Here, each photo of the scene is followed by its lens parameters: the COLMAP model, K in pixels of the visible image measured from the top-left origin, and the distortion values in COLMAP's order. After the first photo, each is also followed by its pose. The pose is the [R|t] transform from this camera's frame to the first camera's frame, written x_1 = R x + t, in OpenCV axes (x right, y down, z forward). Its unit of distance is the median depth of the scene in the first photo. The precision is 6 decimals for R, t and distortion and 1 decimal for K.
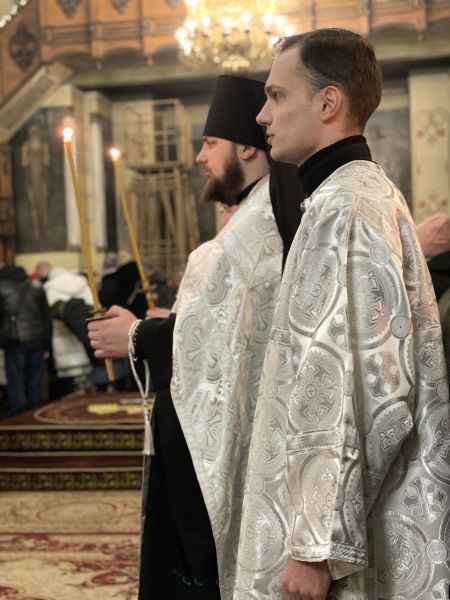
lens RADIAL K [[885.8, 0, 230.0], [0, 885.8, 300.1], [0, 0, 1]] dist [0.224364, -0.595697]
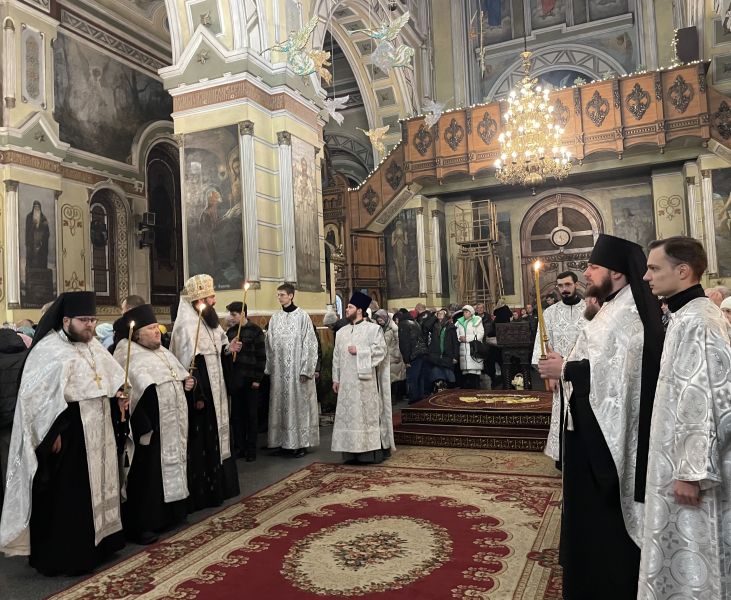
lens RADIAL K [[595.0, 0, 363.8], [0, 595.0, 294.7], [0, 0, 1]] dist [0.100141, -0.111479]
pose [[0.972093, -0.018119, -0.233895, -0.105191], [0.007314, 0.998869, -0.046984, -0.034219], [0.234481, 0.043962, 0.971126, -0.213583]]
